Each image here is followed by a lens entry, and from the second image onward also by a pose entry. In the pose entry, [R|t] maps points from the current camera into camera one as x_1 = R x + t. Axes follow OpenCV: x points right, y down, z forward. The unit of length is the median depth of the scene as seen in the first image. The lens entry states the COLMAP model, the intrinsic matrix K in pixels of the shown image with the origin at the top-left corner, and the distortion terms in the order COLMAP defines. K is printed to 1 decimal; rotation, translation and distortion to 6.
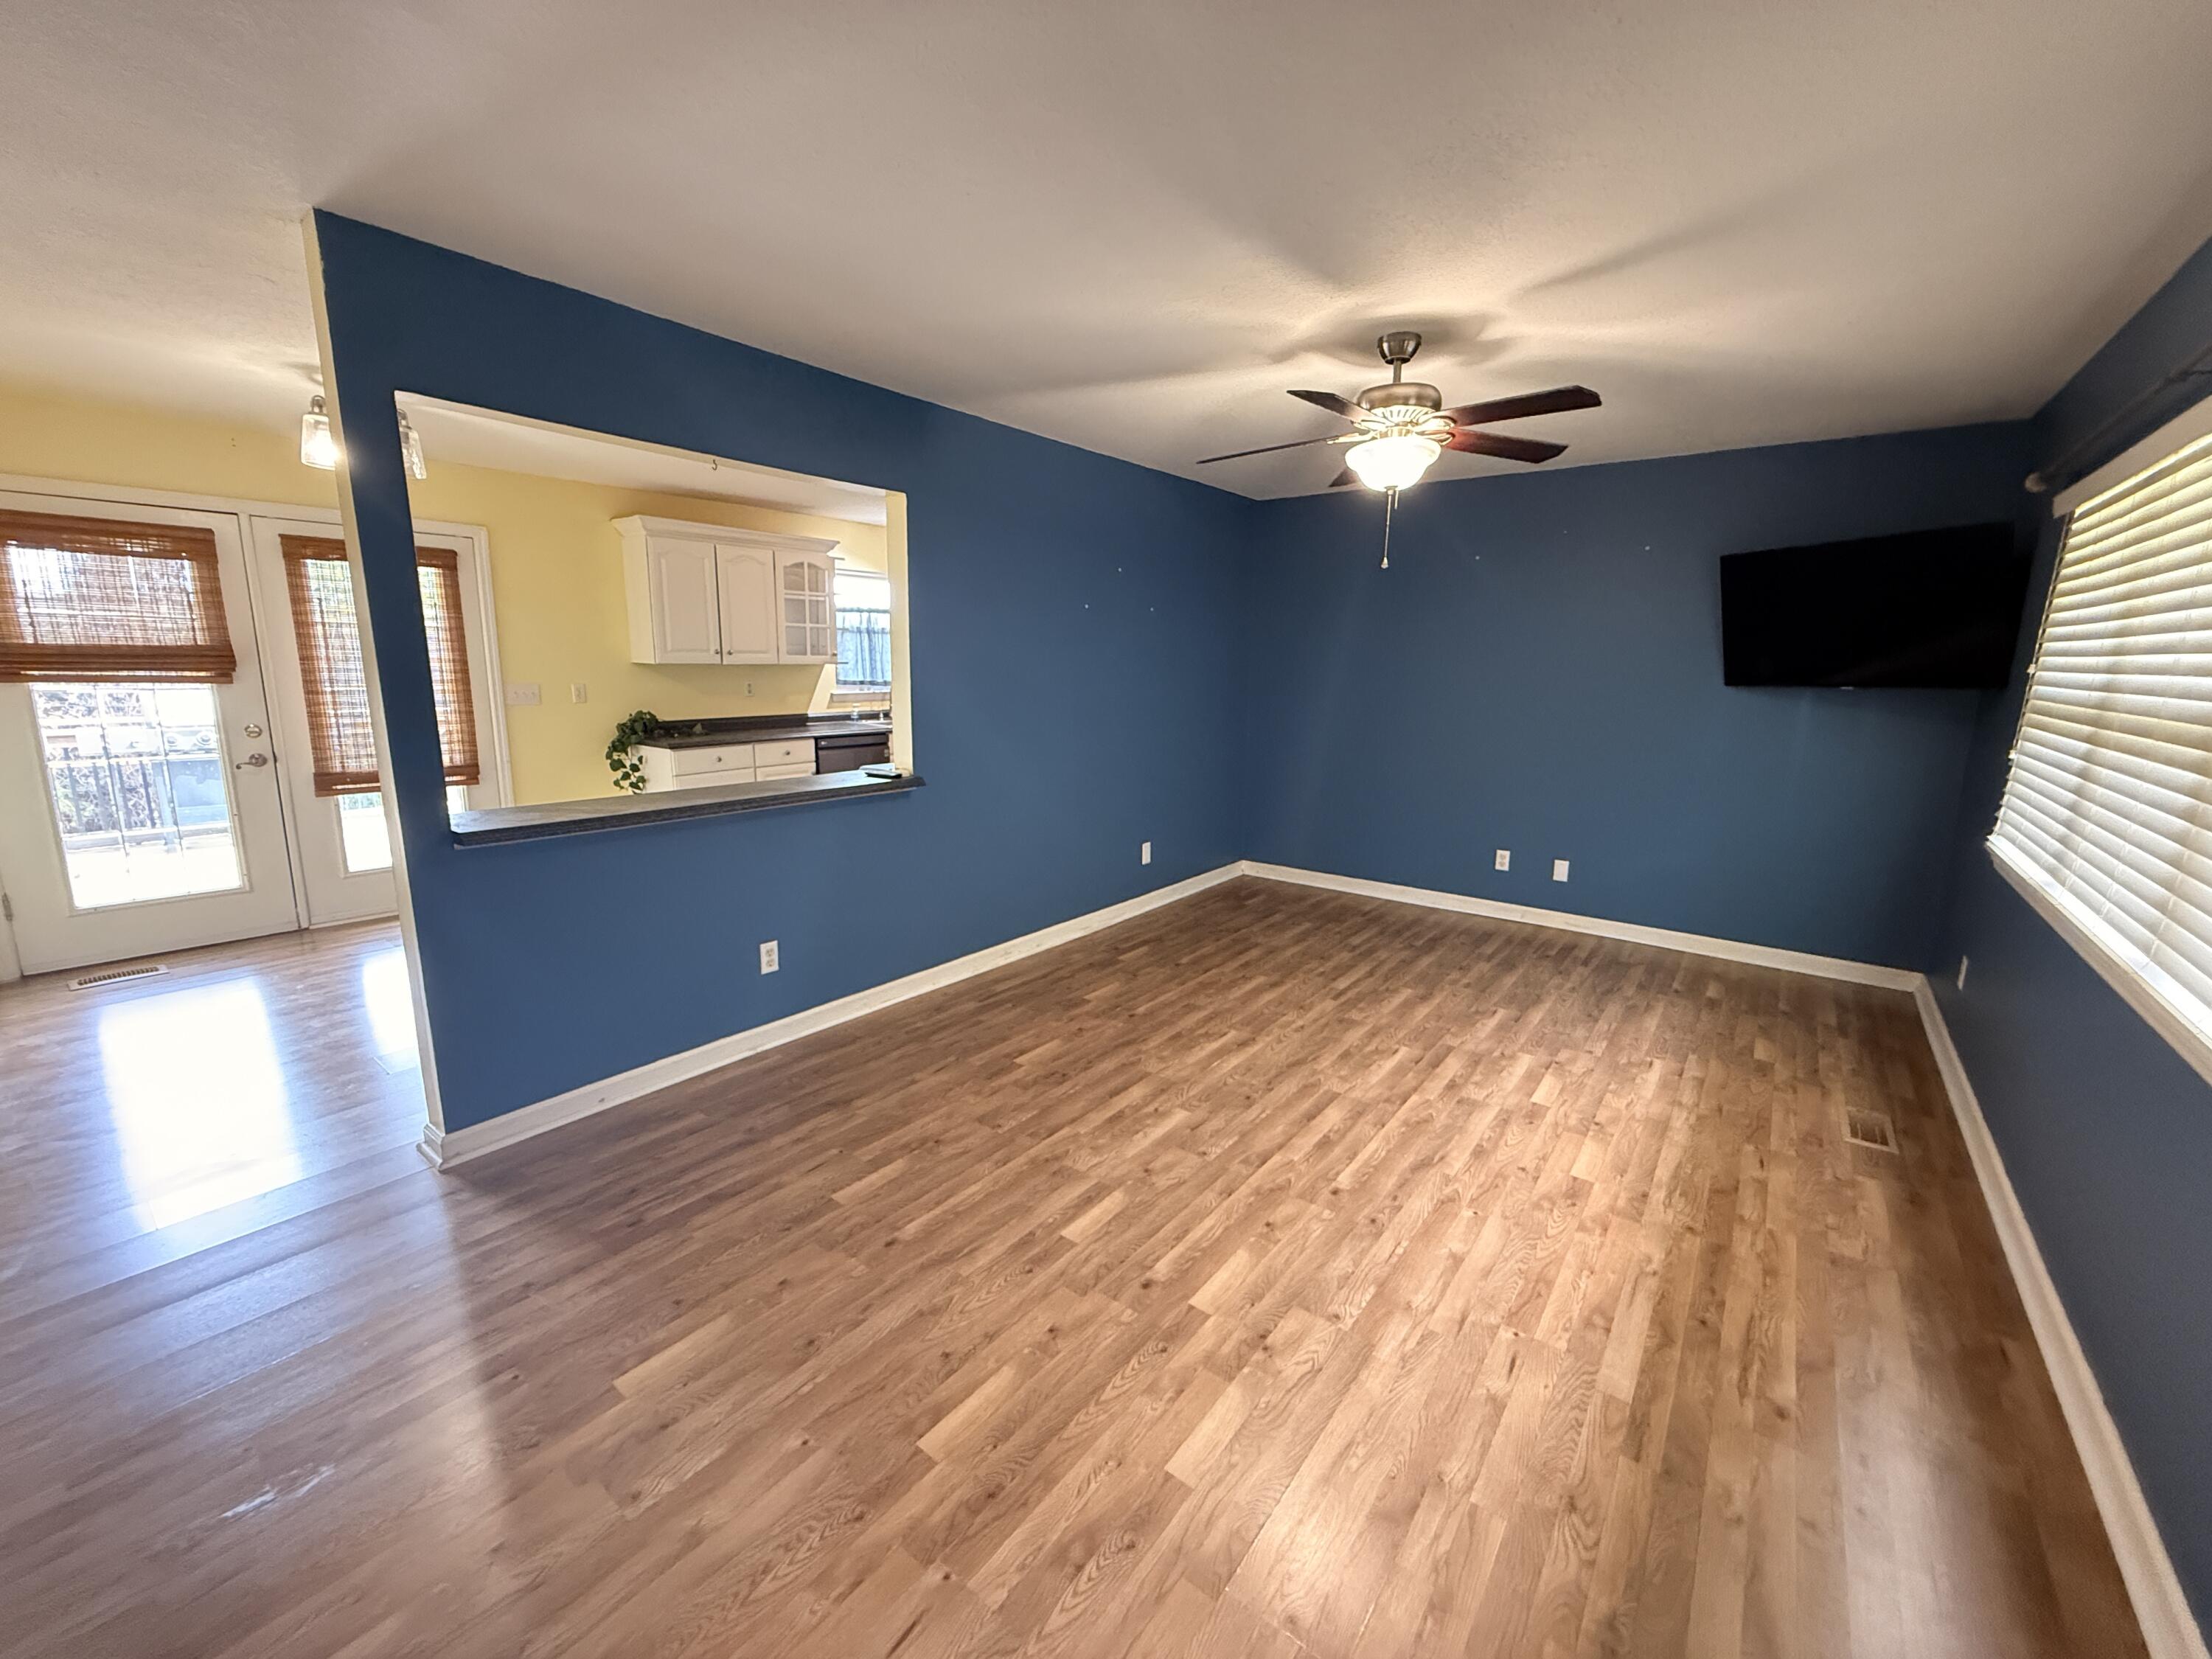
lens RADIAL K [[876.1, 0, 1104.5], [0, 876.1, 829.2], [0, 0, 1]] dist [-0.001599, 0.000386]
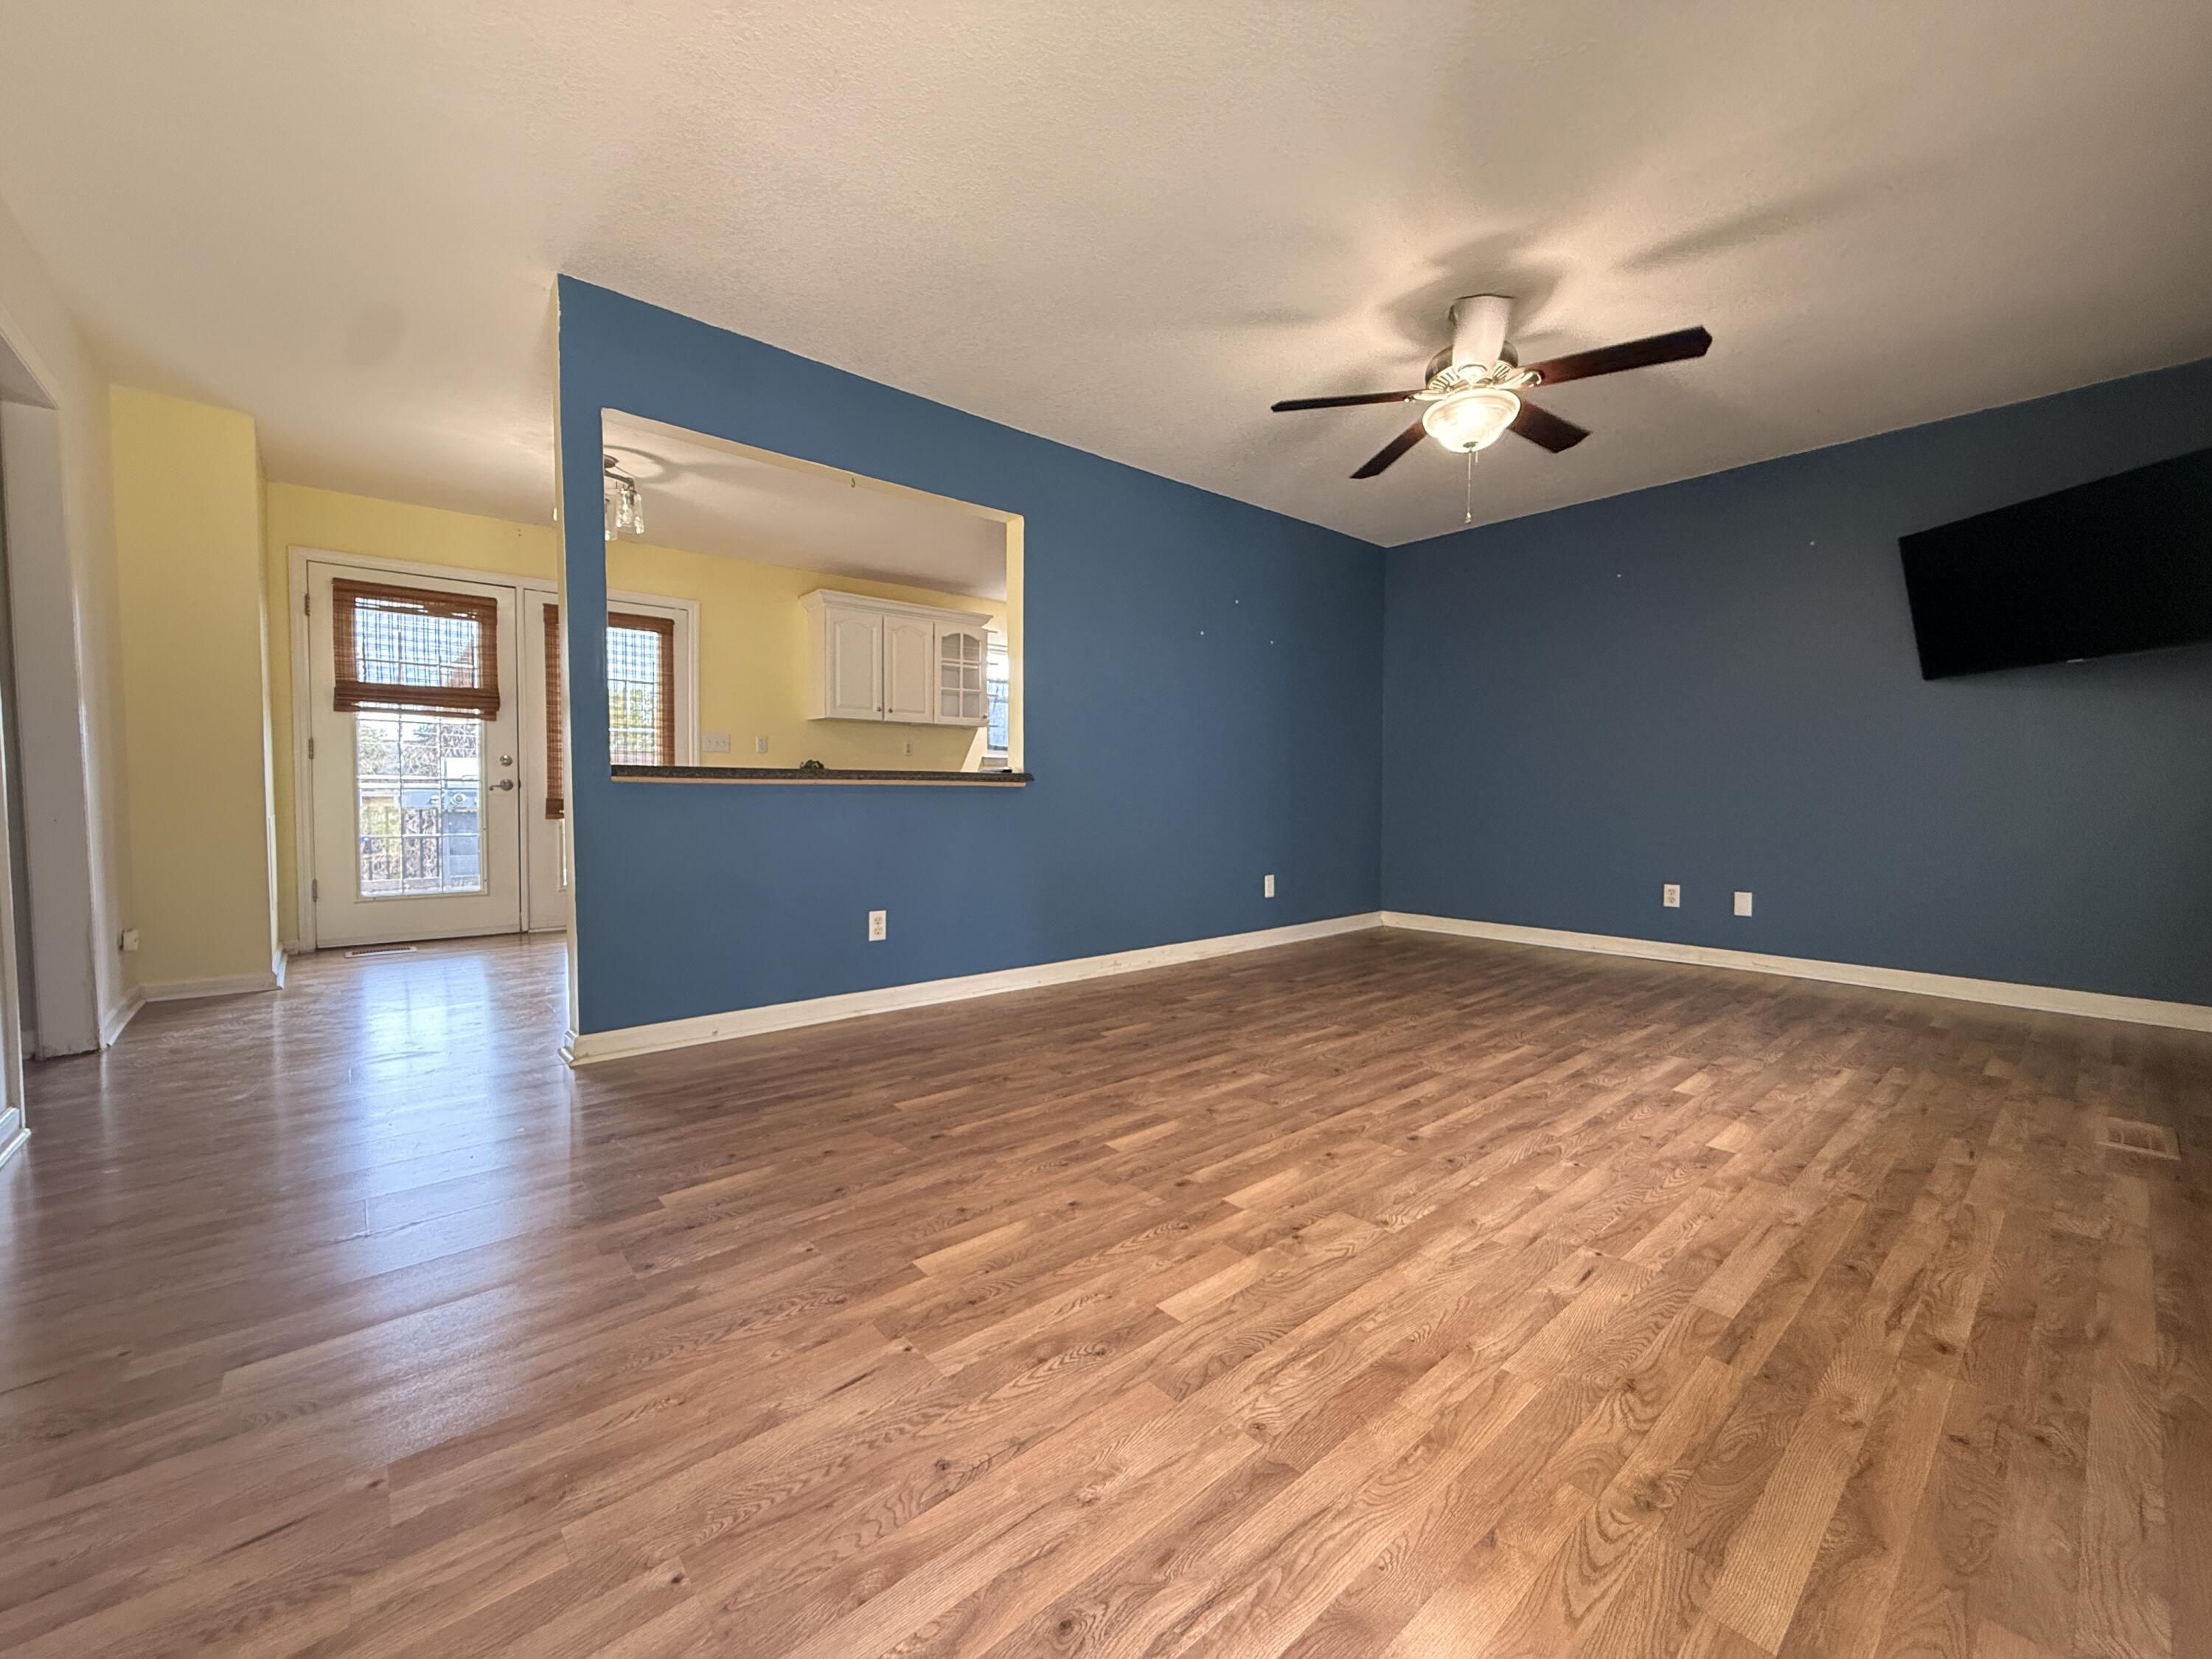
lens RADIAL K [[876.1, 0, 1097.4], [0, 876.1, 817.1], [0, 0, 1]] dist [-0.001599, 0.000386]
pose [[0.980132, -0.002974, -0.198324, 0.113072], [-0.026223, 0.989168, -0.144428, 0.205565], [0.196605, 0.146759, 0.969437, 0.004548]]
